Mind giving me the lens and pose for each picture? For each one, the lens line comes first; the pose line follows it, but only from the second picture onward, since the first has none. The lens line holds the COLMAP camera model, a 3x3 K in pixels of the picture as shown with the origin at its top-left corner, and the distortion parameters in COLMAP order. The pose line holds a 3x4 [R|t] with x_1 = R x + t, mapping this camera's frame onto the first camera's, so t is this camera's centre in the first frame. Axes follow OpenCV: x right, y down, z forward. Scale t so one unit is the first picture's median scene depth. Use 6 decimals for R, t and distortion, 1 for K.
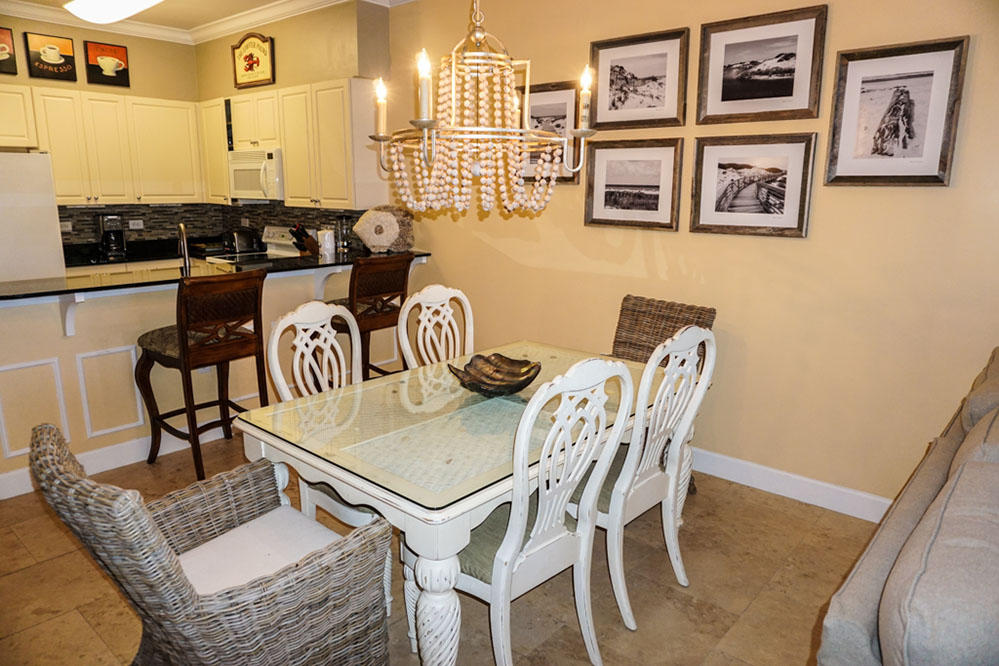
lens RADIAL K [[673.9, 0, 498.0], [0, 673.9, 334.4], [0, 0, 1]] dist [-0.004668, 0.011716]
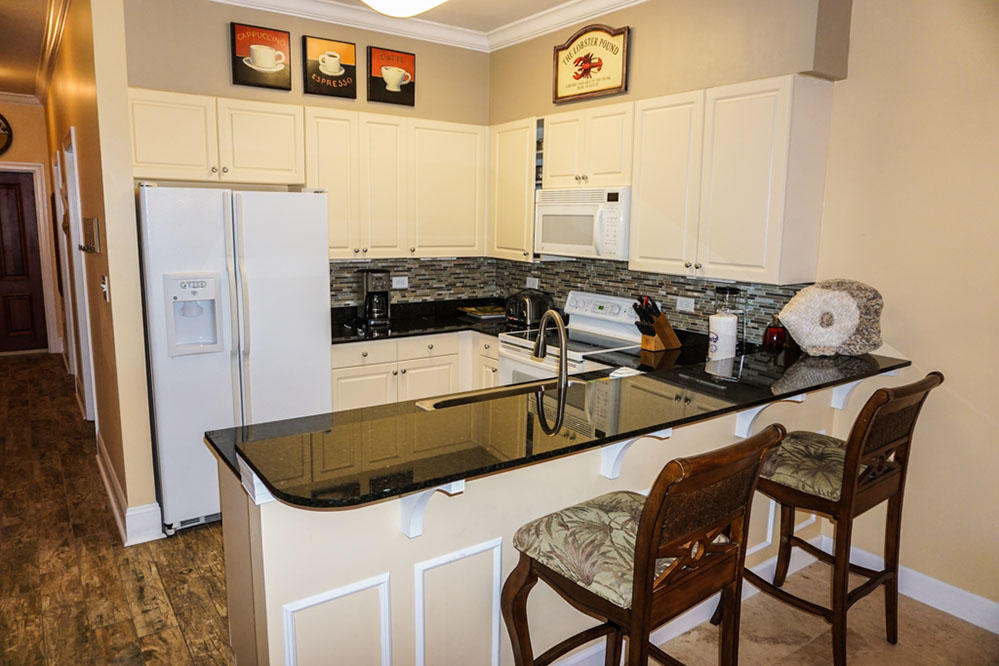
lens RADIAL K [[673.9, 0, 501.7], [0, 673.9, 327.1], [0, 0, 1]] dist [-0.004668, 0.011716]
pose [[0.977687, 0.045382, -0.205107, -0.294415], [-0.057521, 0.996904, -0.053610, -0.086988], [0.202039, 0.064211, 0.977270, 0.305711]]
